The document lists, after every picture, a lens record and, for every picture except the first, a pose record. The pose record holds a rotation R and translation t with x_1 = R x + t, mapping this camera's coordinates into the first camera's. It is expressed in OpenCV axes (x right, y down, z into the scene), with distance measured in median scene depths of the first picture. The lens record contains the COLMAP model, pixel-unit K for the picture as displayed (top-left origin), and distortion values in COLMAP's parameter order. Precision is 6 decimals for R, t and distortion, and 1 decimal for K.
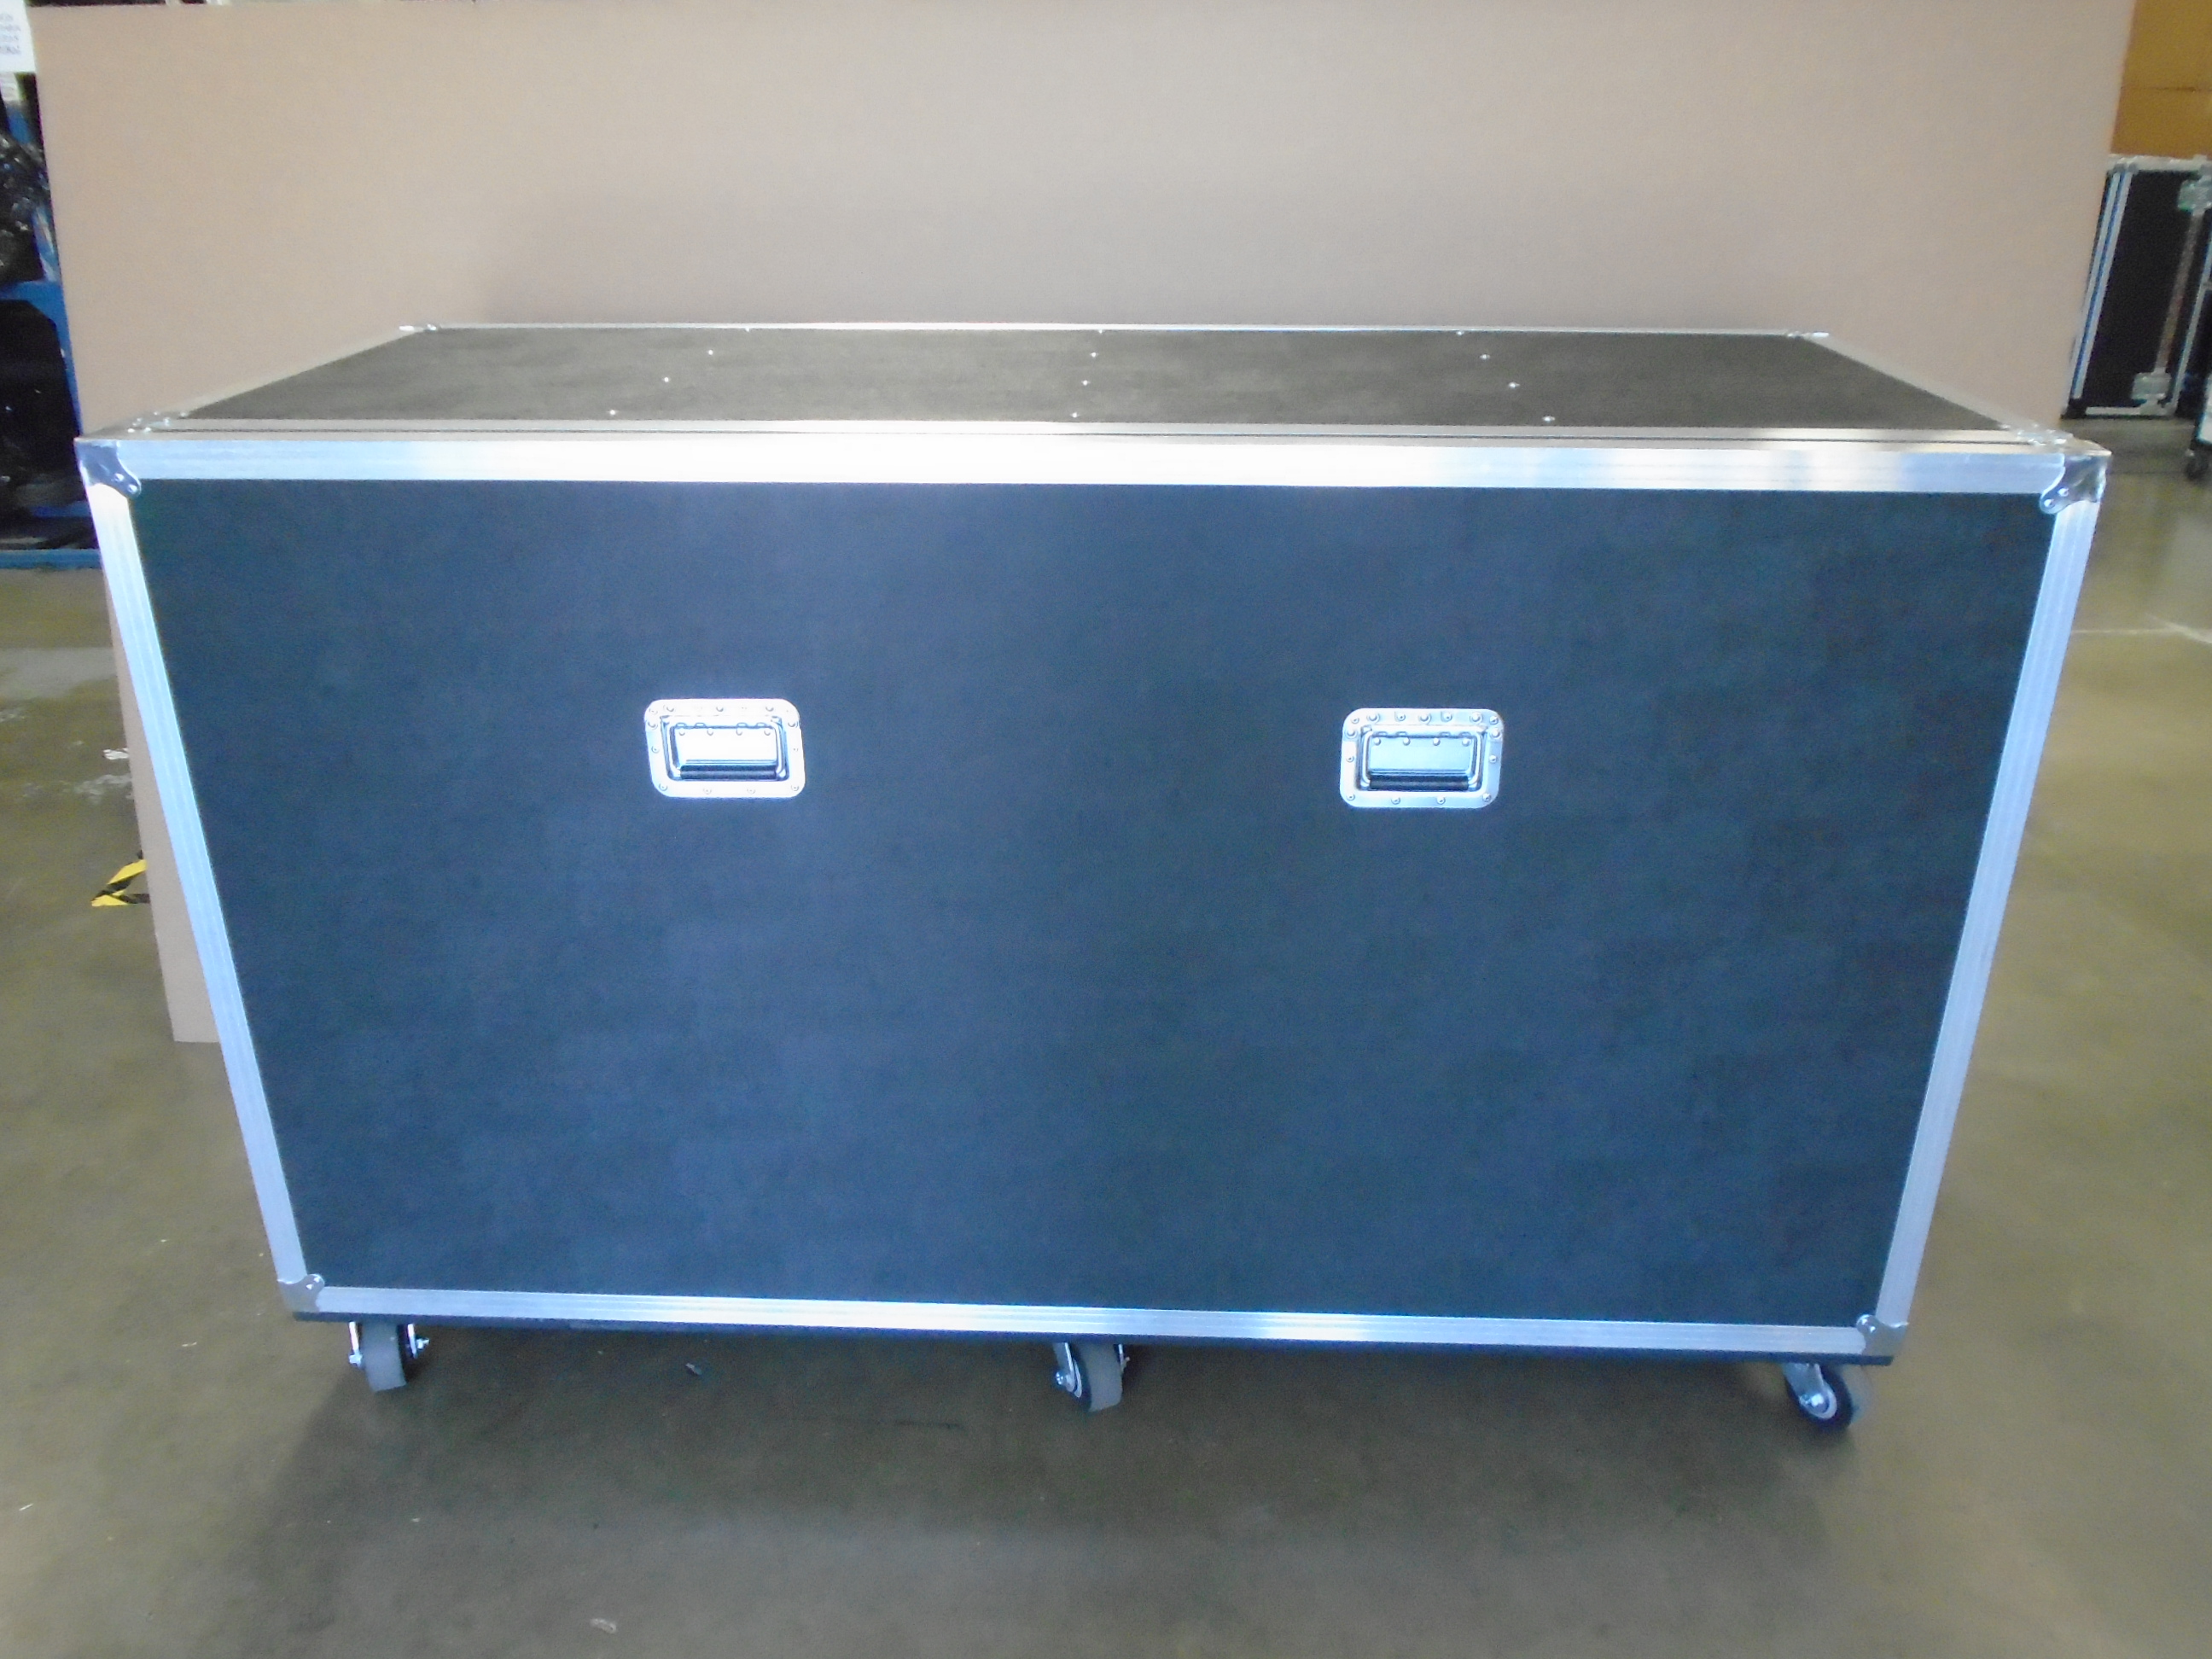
lens RADIAL K [[1700.9, 0, 1099.8], [0, 1700.9, 832.0], [0, 0, 1]] dist [-0.005183, -0.006327]
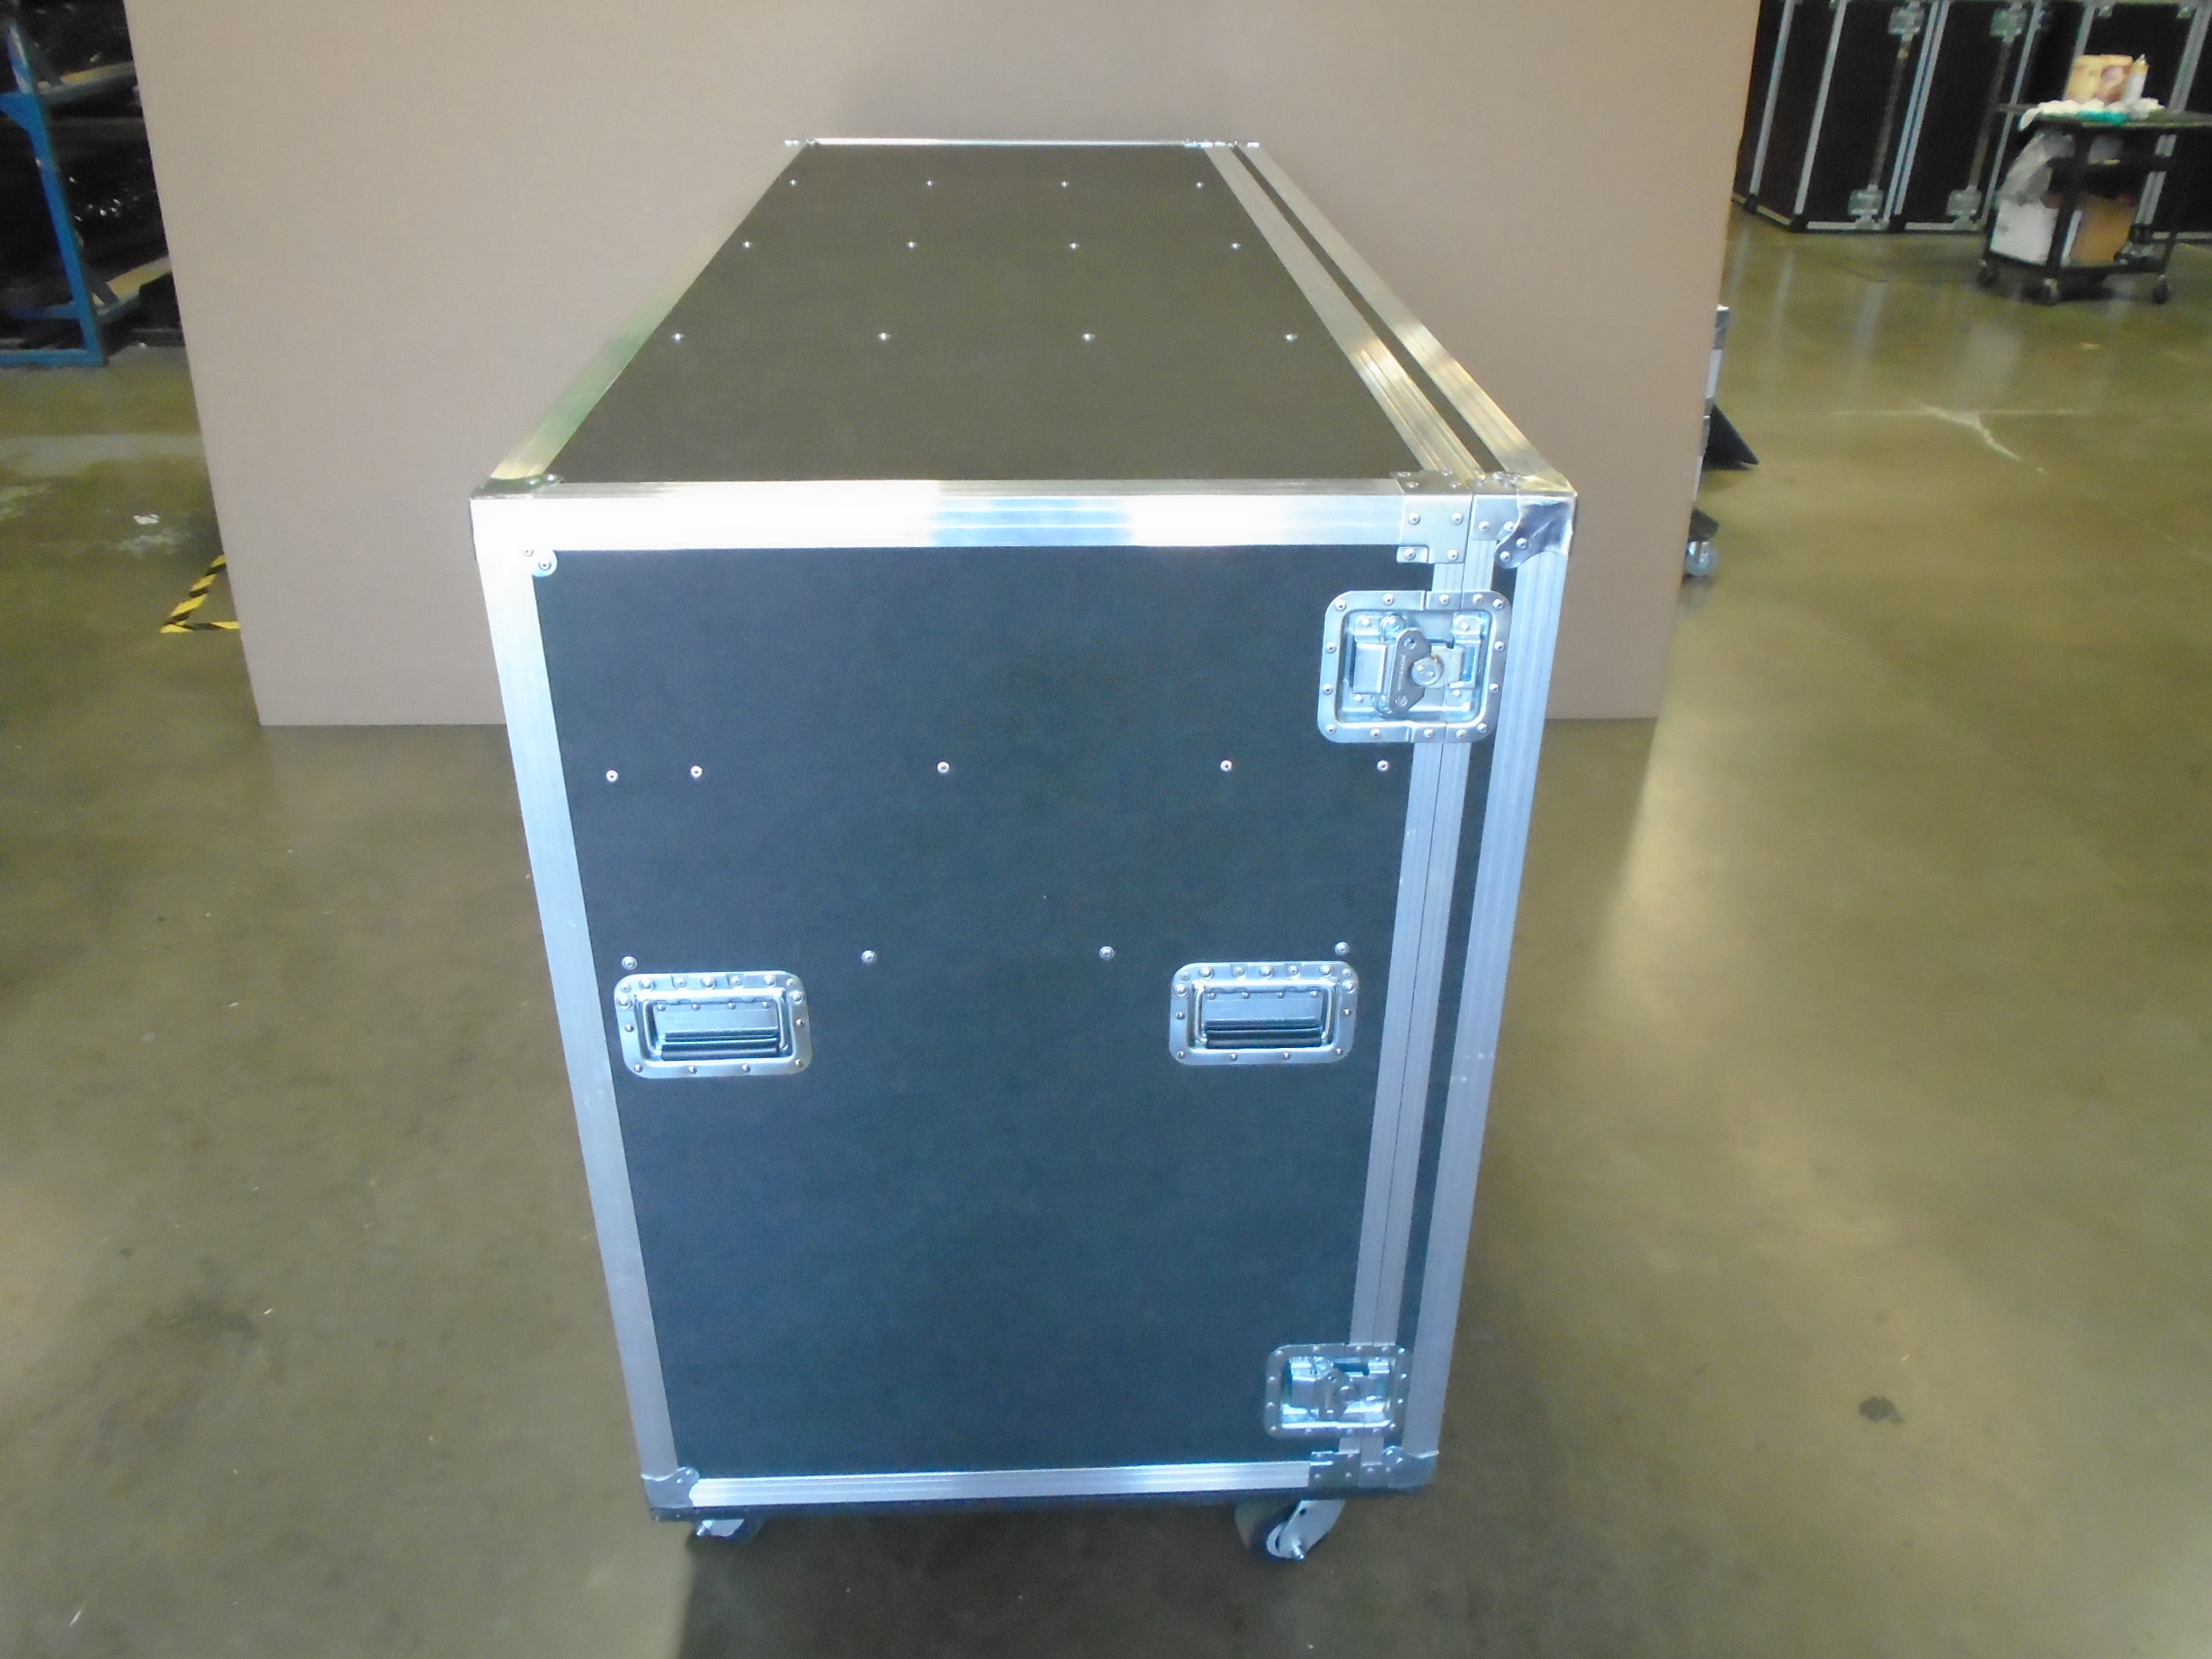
lens RADIAL K [[1693.6, 0, 1094.7], [0, 1693.6, 825.0], [0, 0, 1]] dist [-0.000382, -0.007555]
pose [[0.998680, -0.015909, 0.048830, 0.001058], [0.011497, 0.995935, 0.089335, 0.133349], [-0.050053, -0.088656, 0.994804, -0.380224]]
